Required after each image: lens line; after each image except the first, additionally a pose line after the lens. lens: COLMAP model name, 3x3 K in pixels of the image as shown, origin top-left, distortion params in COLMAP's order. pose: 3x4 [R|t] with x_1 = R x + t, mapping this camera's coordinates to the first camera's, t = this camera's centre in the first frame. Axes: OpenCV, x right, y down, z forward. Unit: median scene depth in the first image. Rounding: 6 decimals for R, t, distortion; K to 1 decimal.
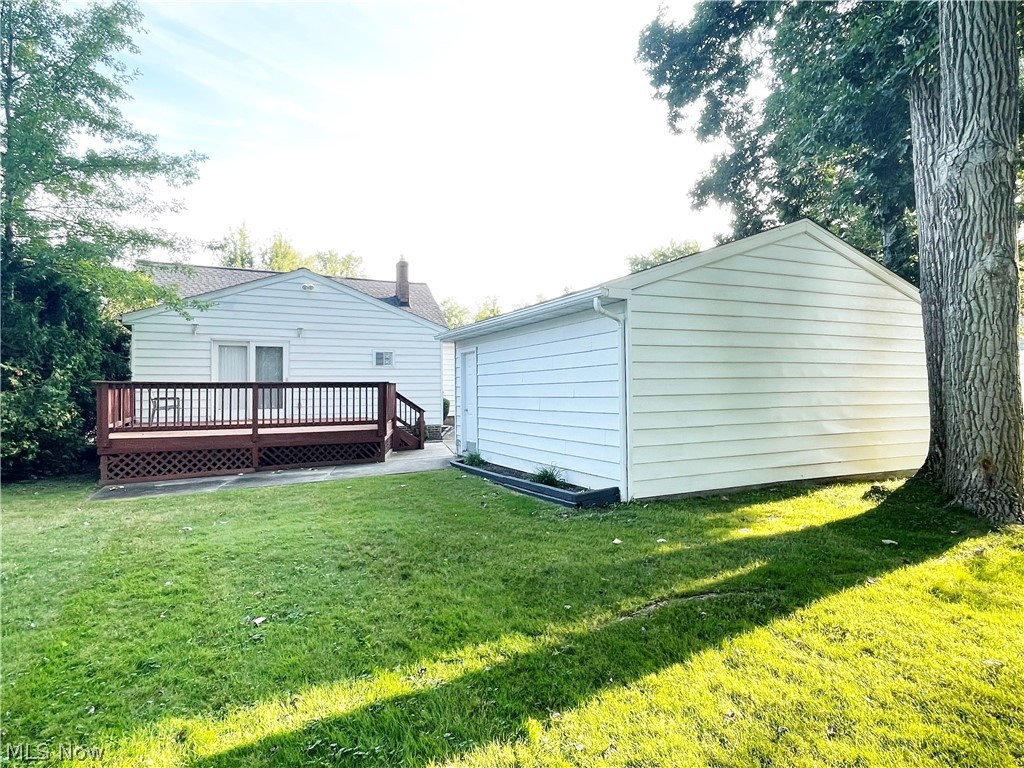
lens RADIAL K [[582.3, 0, 510.2], [0, 582.3, 387.7], [0, 0, 1]] dist [-0.003851, -0.000546]
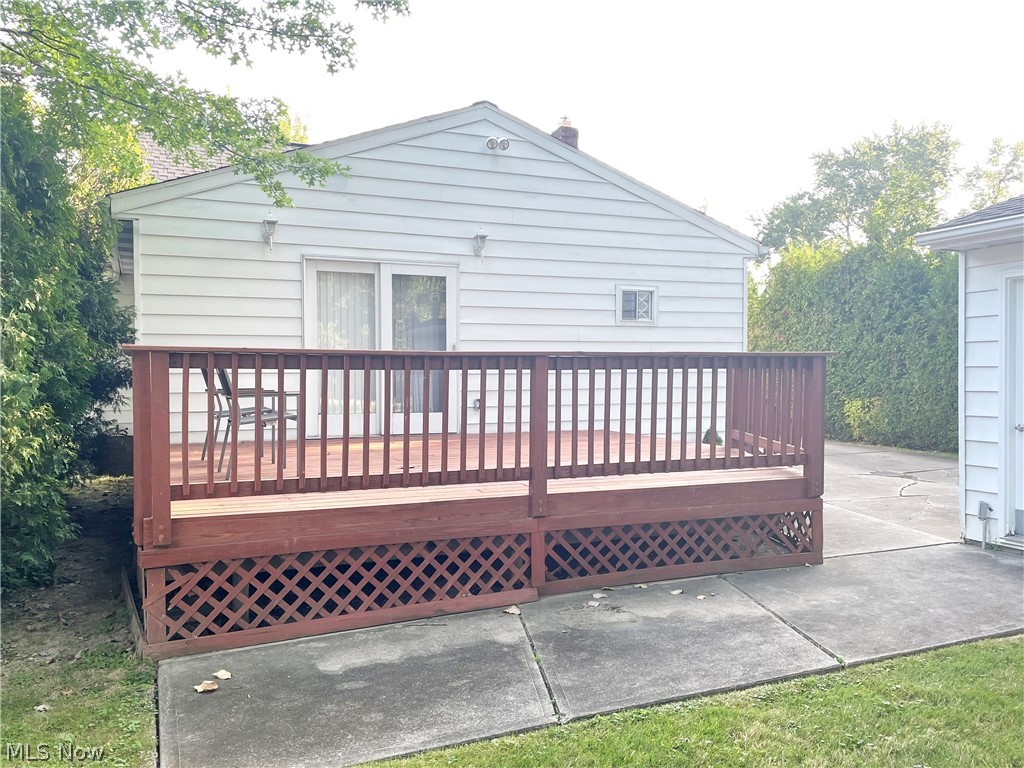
lens RADIAL K [[851.0, 0, 513.7], [0, 851.0, 379.5], [0, 0, 1]] dist [0.070071, -0.002474]
pose [[0.999030, 0.005044, -0.043750, -0.395045], [-0.004366, 0.999869, 0.015576, -0.000291], [0.043823, -0.015370, 0.998921, 0.430684]]
